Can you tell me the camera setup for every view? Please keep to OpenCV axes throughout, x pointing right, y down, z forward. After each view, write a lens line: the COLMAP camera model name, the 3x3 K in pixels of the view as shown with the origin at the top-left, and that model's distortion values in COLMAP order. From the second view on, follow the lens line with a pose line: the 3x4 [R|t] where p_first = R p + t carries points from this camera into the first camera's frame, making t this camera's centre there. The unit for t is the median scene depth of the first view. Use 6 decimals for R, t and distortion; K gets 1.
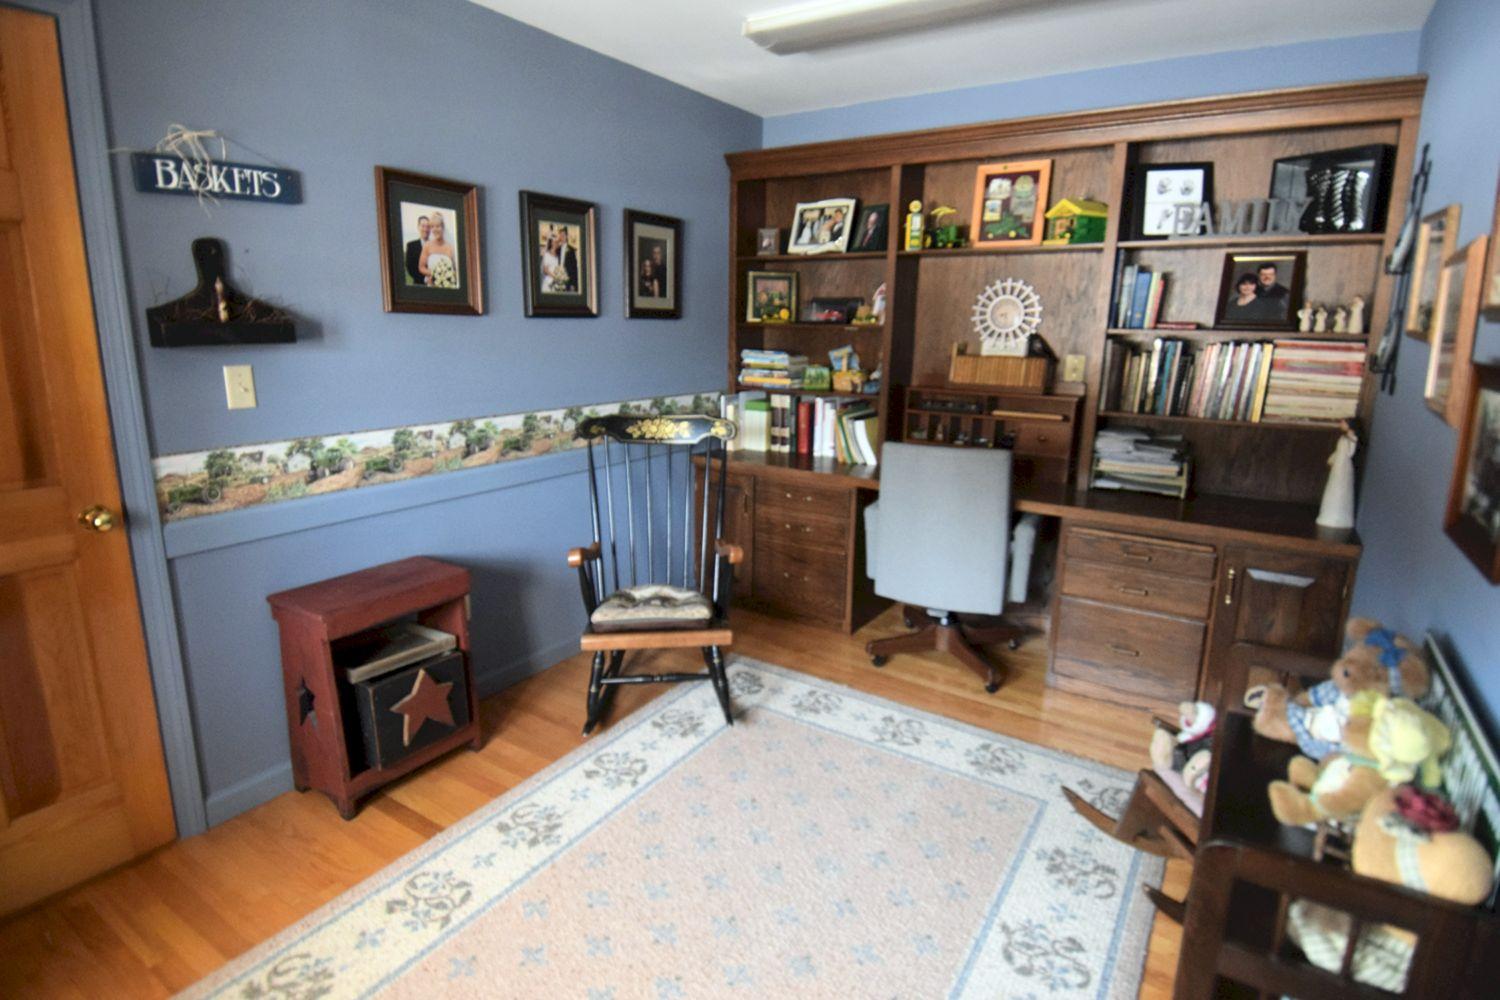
lens RADIAL K [[781.6, 0, 750.0], [0, 781.6, 500.0], [0, 0, 1]] dist [0.039648, -0.054678]
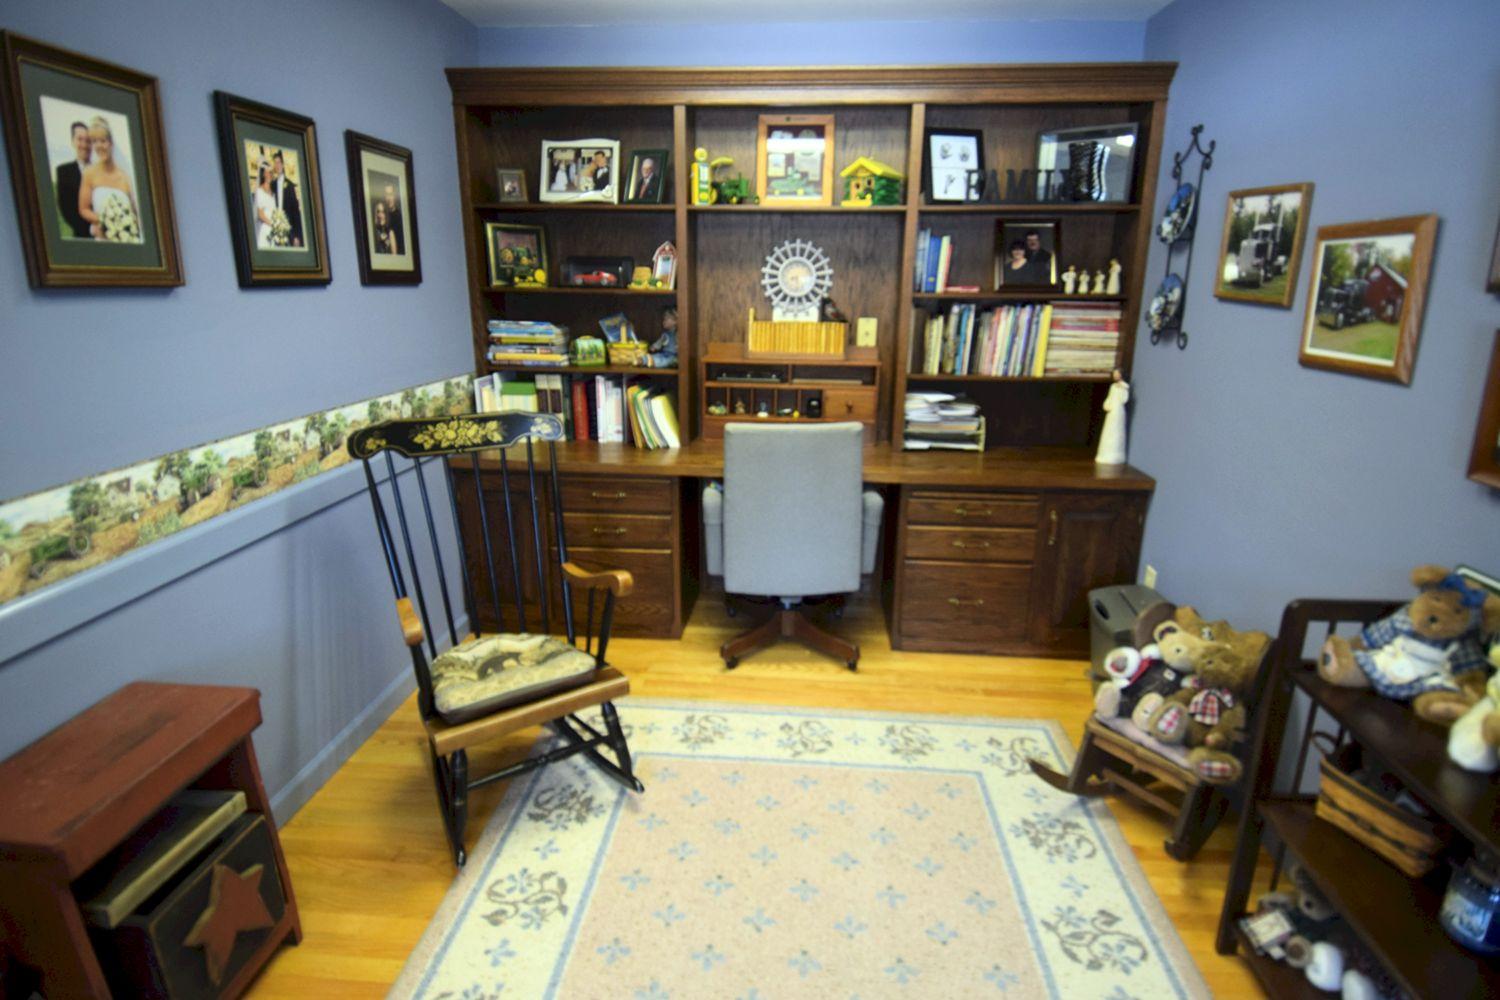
lens RADIAL K [[781.6, 0, 750.0], [0, 781.6, 500.0], [0, 0, 1]] dist [0.039648, -0.054678]
pose [[0.875297, -0.136402, 0.463951, -0.230413], [0.111409, 0.990467, 0.081013, -0.057780], [-0.470578, -0.019222, 0.882149, 0.201441]]
